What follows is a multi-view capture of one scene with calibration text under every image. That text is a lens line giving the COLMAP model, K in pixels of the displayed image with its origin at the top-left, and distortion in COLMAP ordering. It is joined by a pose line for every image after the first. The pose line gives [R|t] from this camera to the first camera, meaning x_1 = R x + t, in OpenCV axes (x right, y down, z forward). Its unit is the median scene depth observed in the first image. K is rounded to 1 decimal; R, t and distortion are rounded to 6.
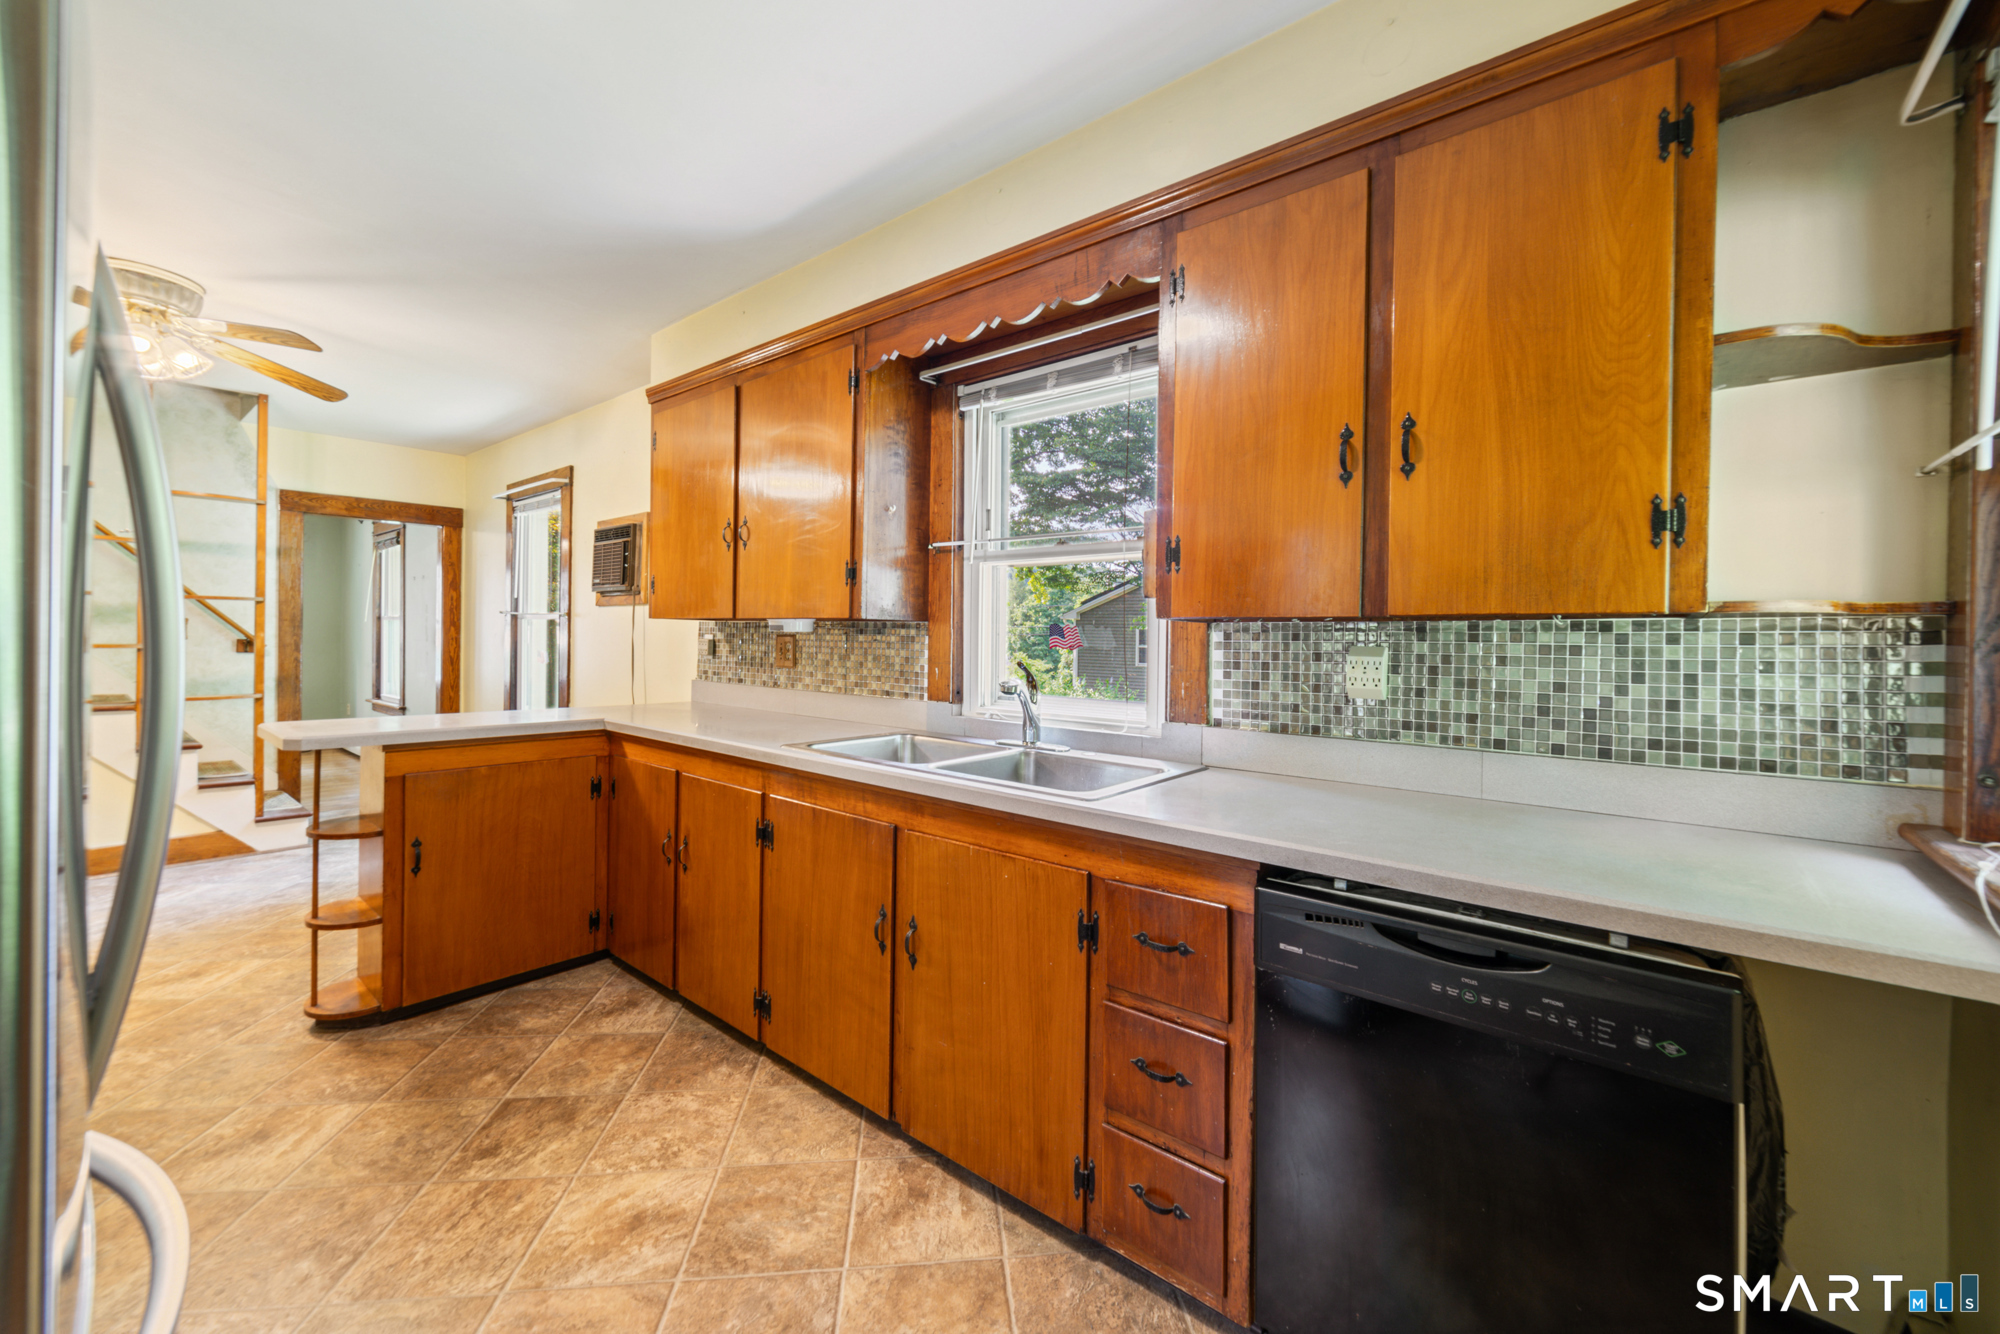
lens RADIAL K [[775.6, 0, 999.4], [0, 775.6, 647.4], [0, 0, 1]] dist [0.003219, 0.000625]
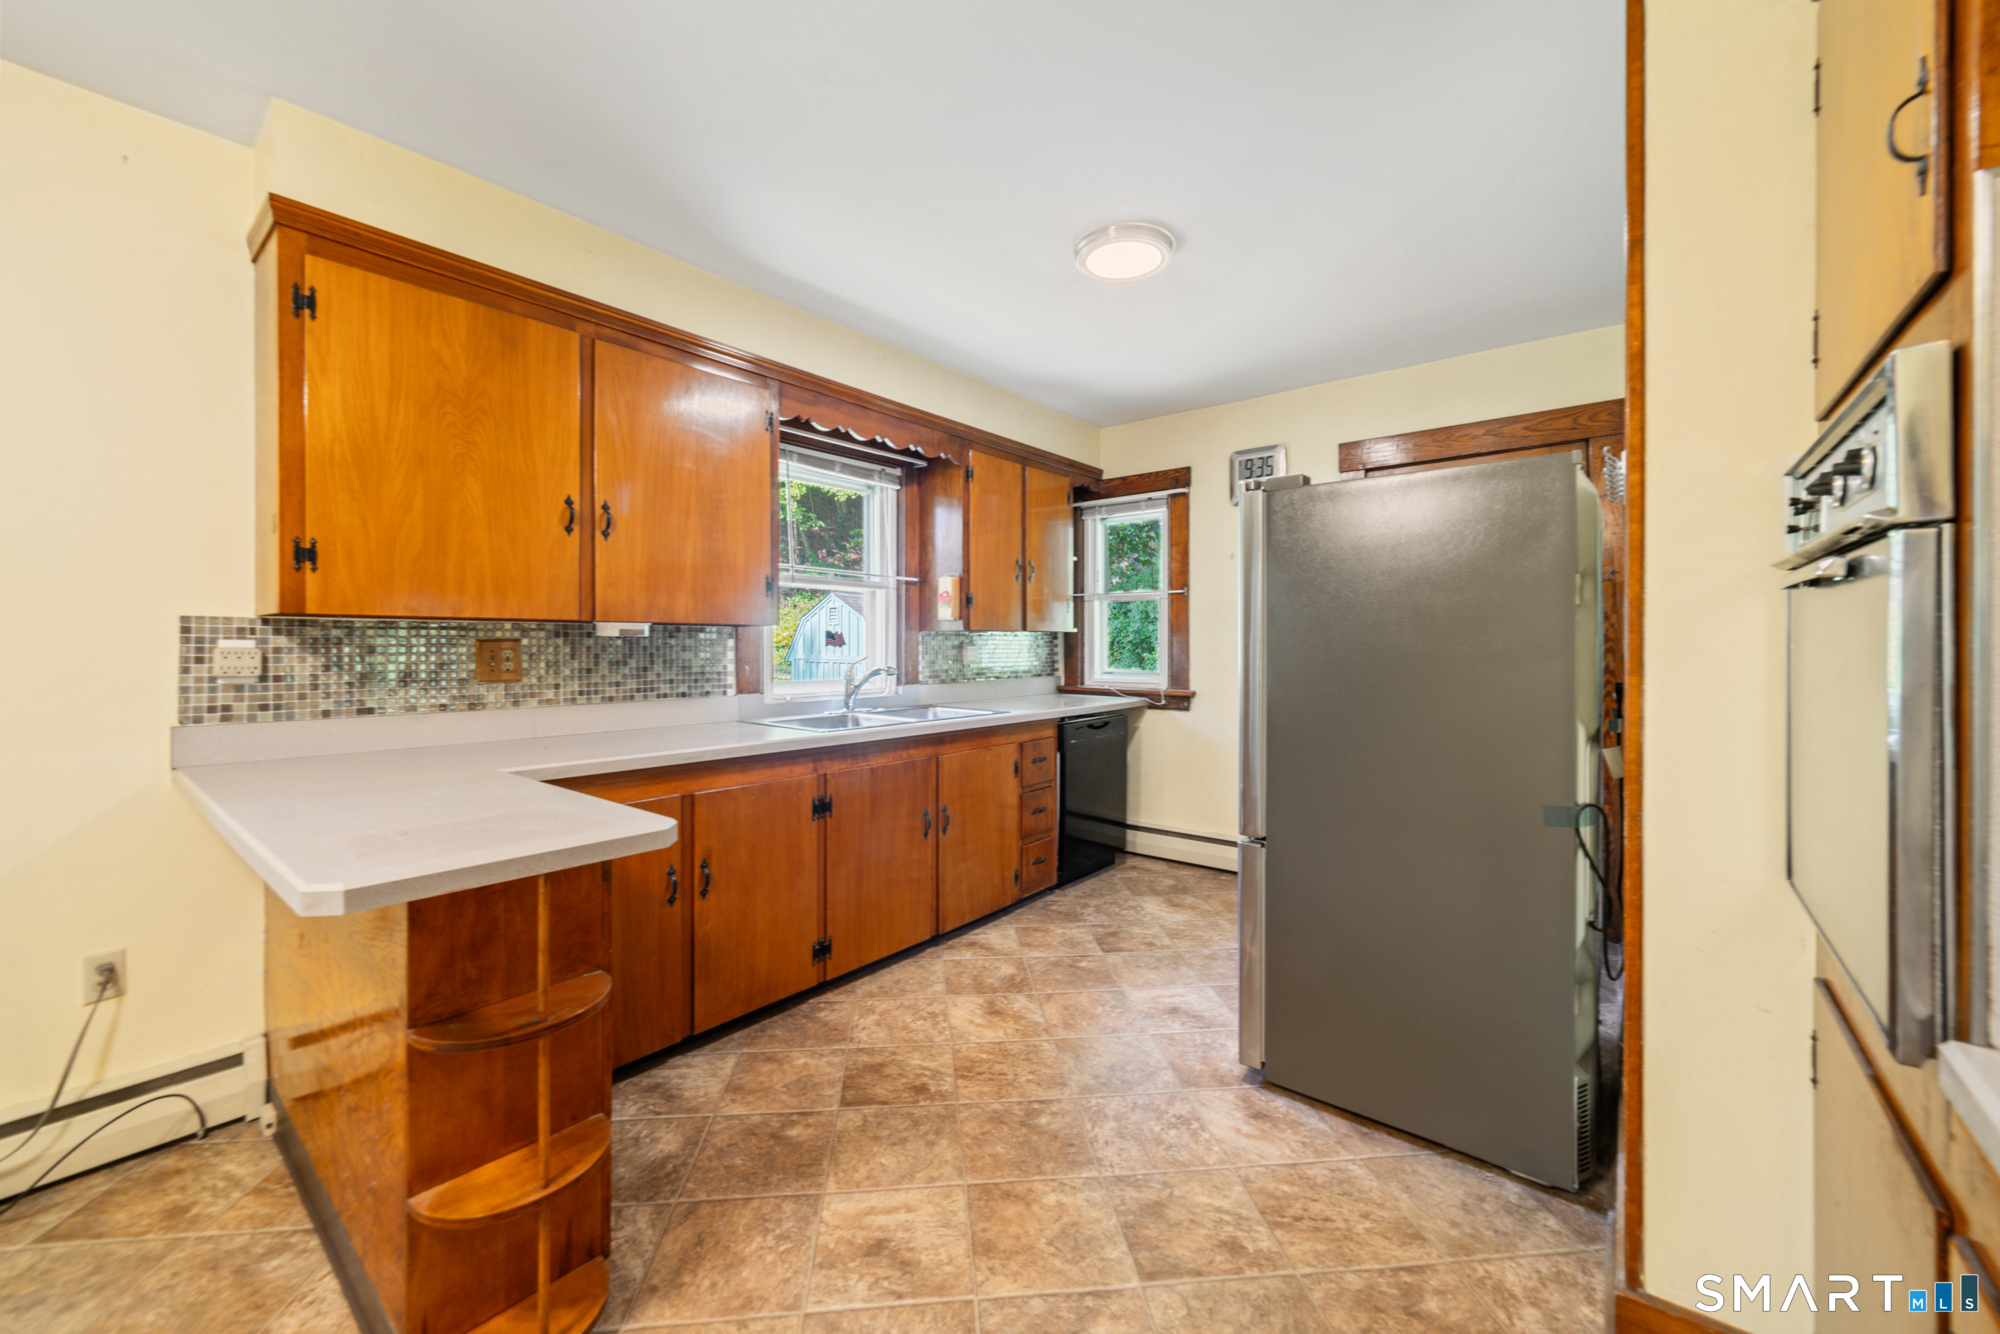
lens RADIAL K [[775.6, 0, 995.4], [0, 775.6, 653.8], [0, 0, 1]] dist [0.003219, 0.000625]
pose [[-0.003884, -0.030908, 0.999515, -1.633552], [0.008977, 0.999481, 0.030942, -0.033041], [-0.999952, 0.009092, -0.003605, 0.805570]]
